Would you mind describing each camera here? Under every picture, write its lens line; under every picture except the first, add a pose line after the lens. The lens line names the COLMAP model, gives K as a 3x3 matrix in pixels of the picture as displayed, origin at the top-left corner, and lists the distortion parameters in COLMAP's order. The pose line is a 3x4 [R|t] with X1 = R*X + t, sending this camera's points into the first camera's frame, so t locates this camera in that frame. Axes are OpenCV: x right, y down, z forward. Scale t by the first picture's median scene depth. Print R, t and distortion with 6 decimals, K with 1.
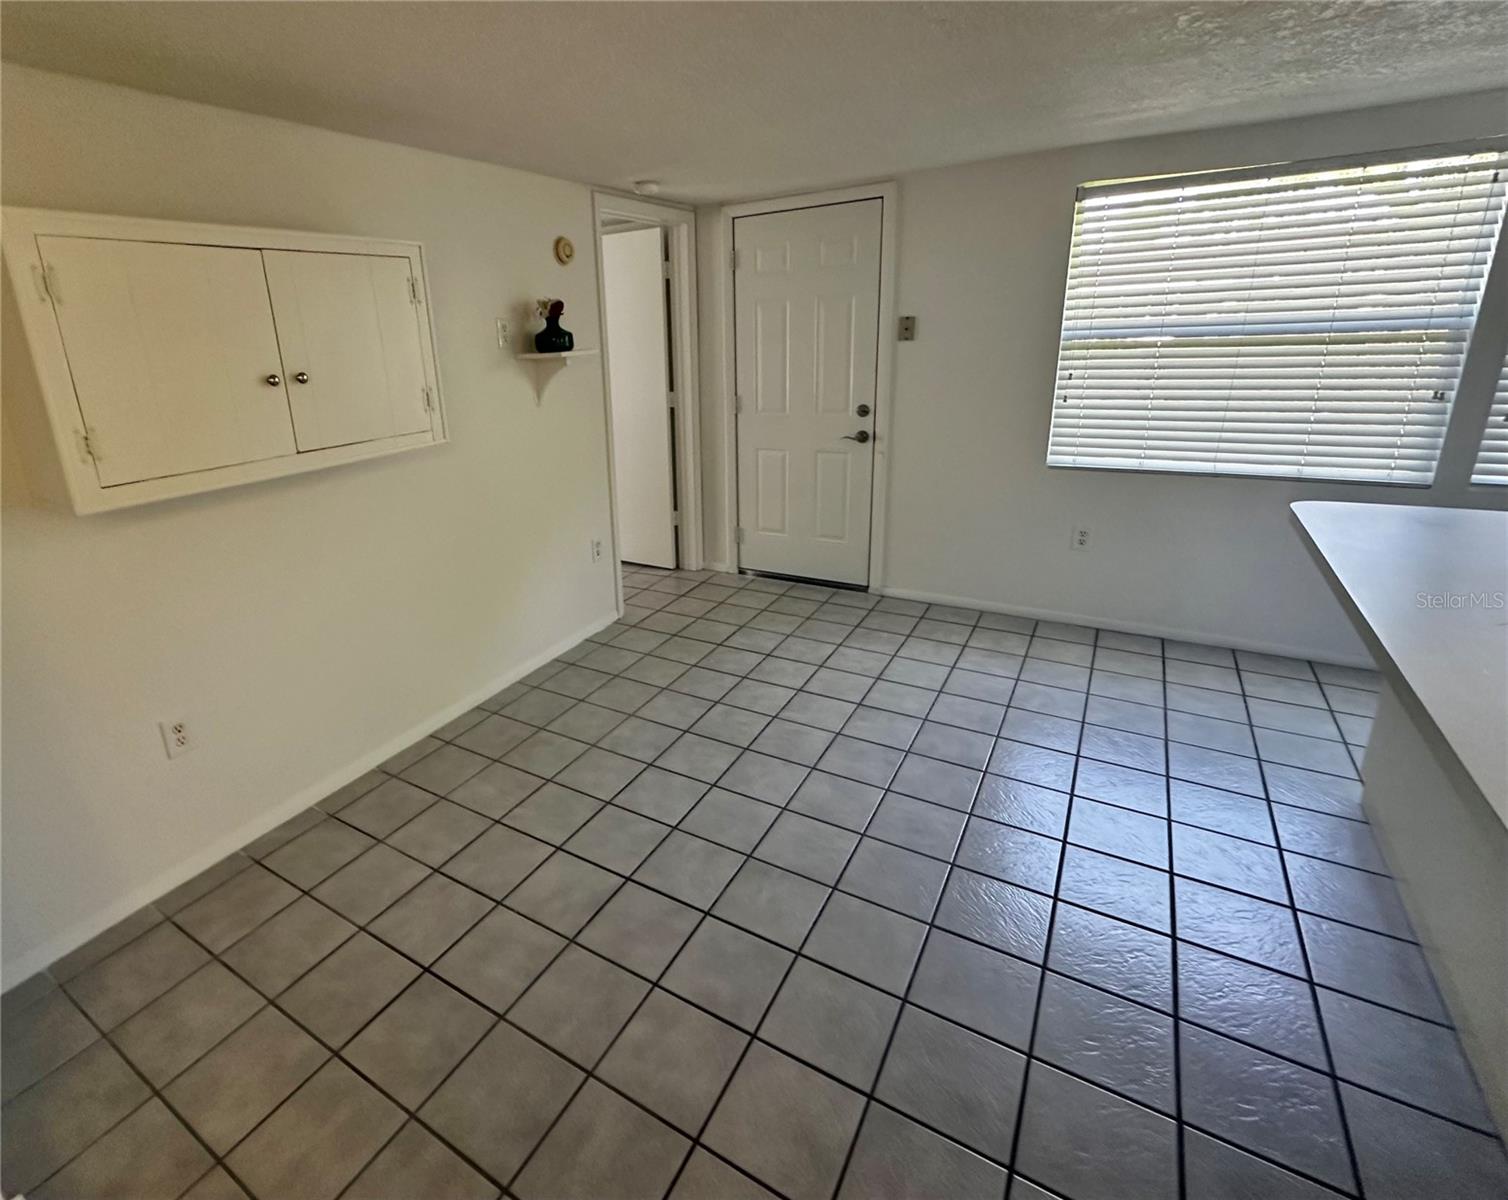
lens RADIAL K [[752.7, 0, 655.9], [0, 752.7, 548.2], [0, 0, 1]] dist [0.011557, 0.002027]
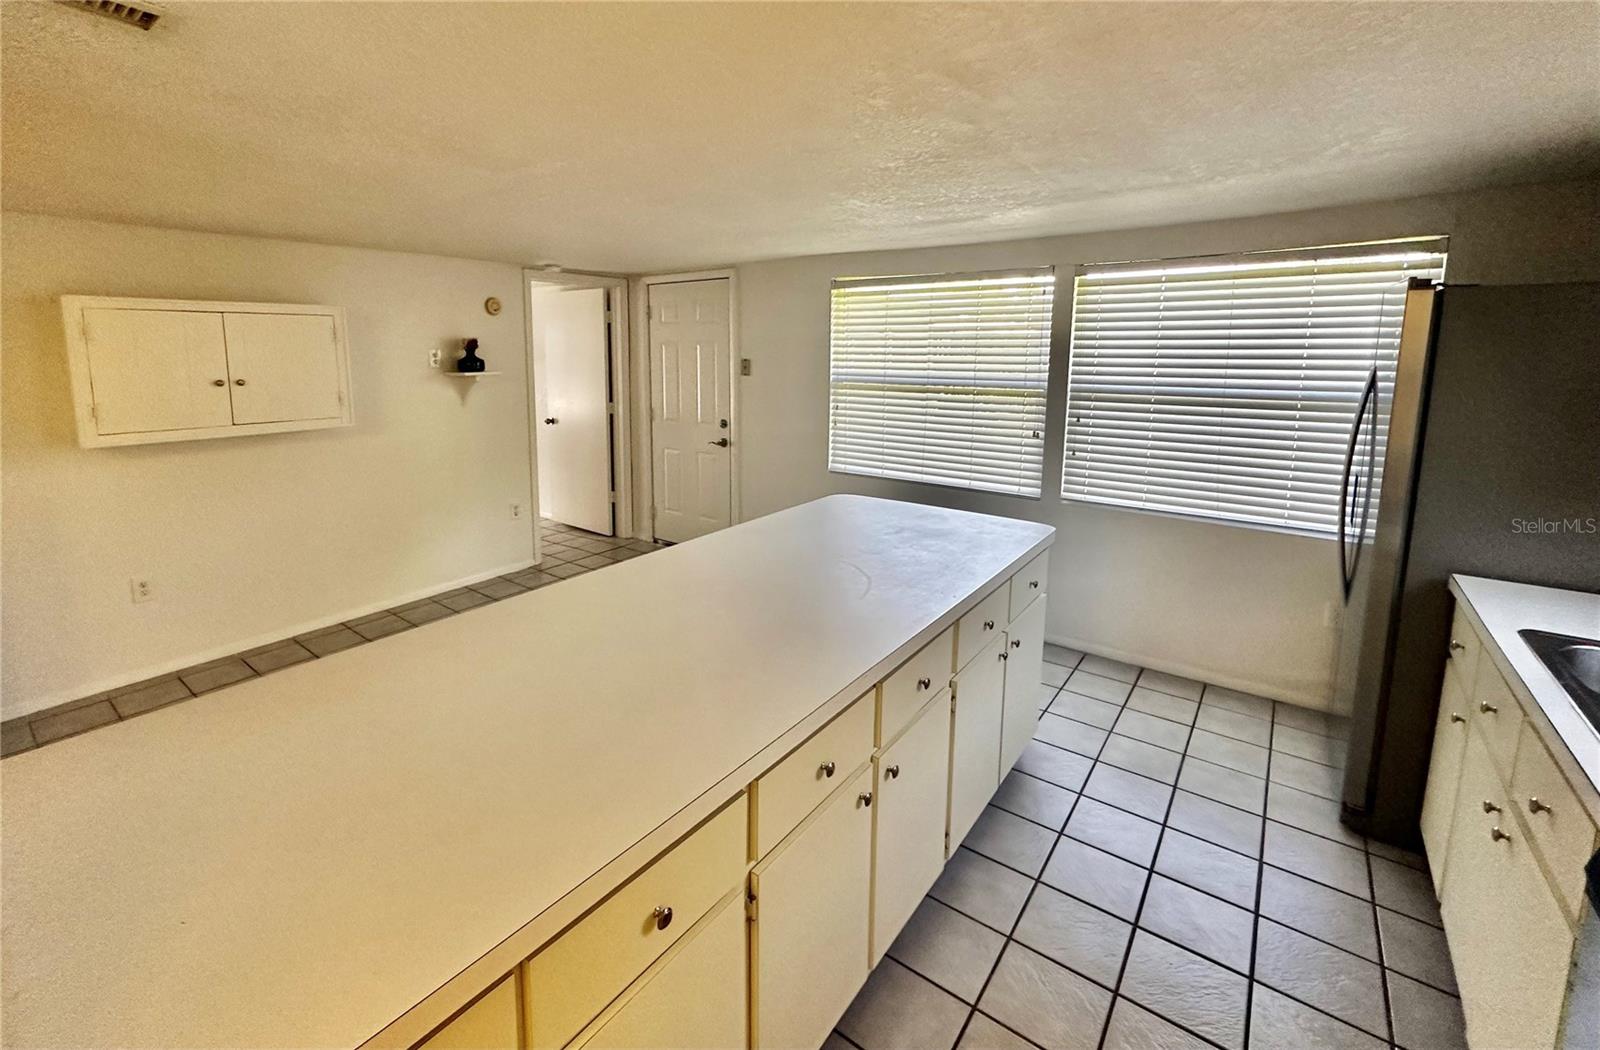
lens RADIAL K [[689.4, 0, 722.5], [0, 689.4, 434.9], [0, 0, 1]] dist [0.001985, 0.000172]
pose [[0.993325, 0.058101, -0.099648, 0.473946], [-0.072911, 0.985673, -0.152097, 0.032583], [0.089384, 0.158347, 0.983329, -0.264478]]
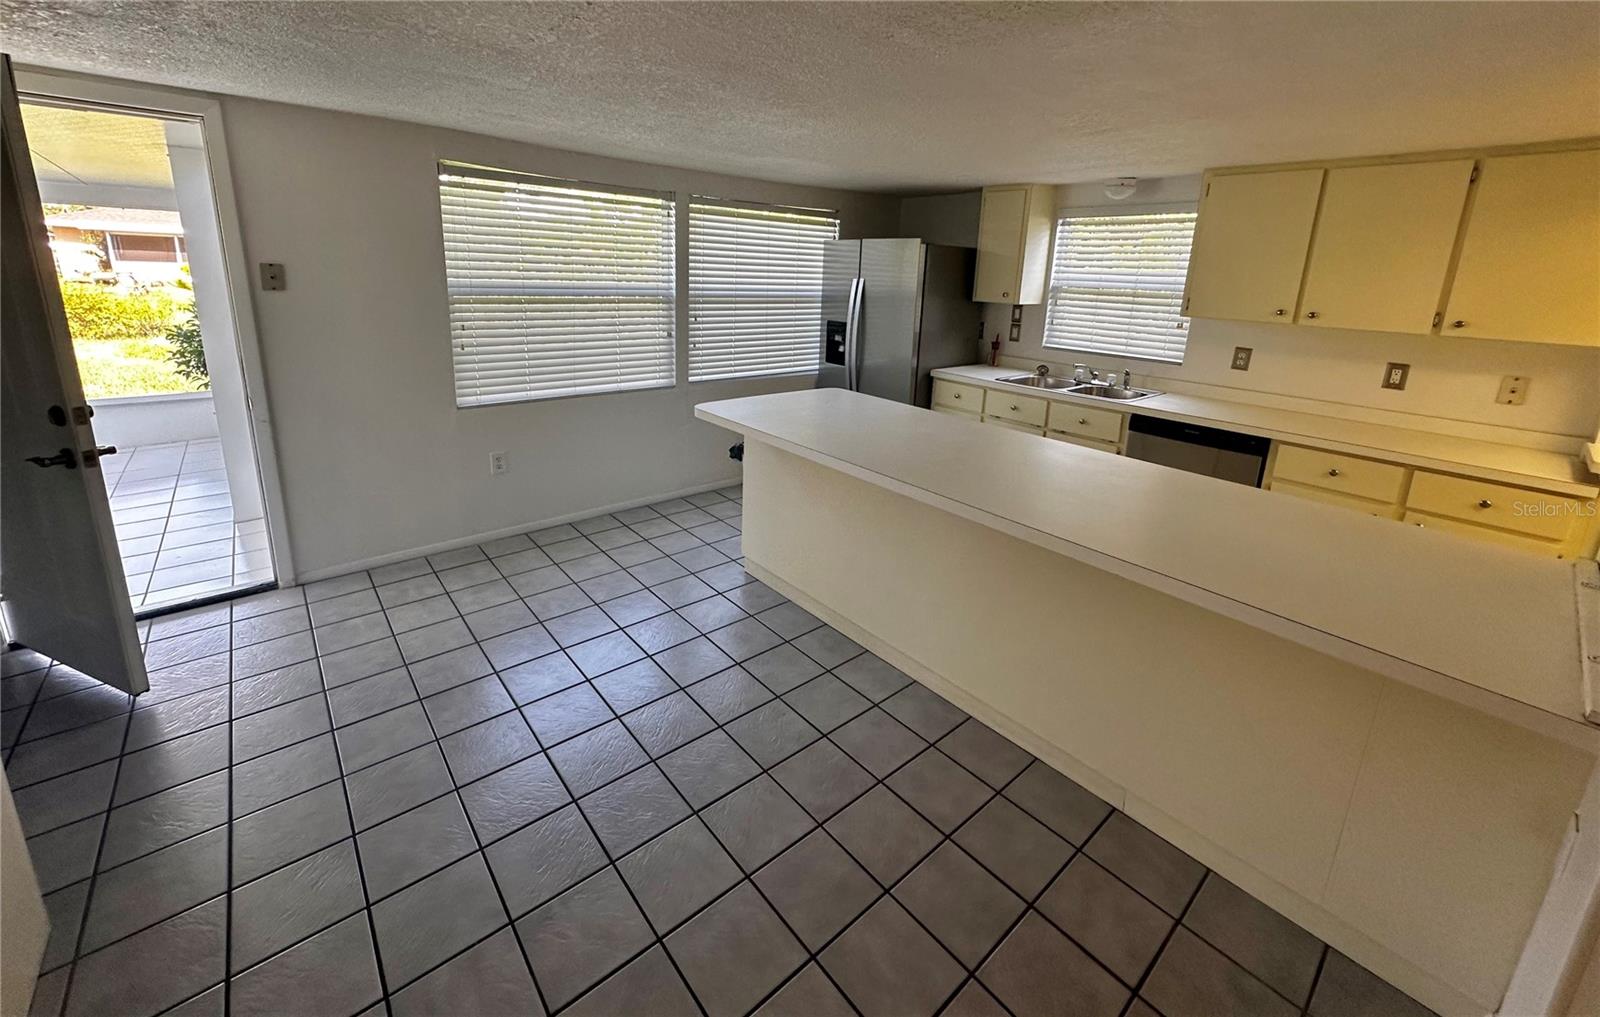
lens RADIAL K [[644.4, 0, 788.4], [0, 644.4, 415.3], [0, 0, 1]] dist [-0.001287, 0.001385]
pose [[0.268299, -0.161219, 0.949750, -0.259822], [0.220834, 0.969936, 0.102261, -0.092796], [-0.937682, 0.182301, 0.295835, 0.290358]]
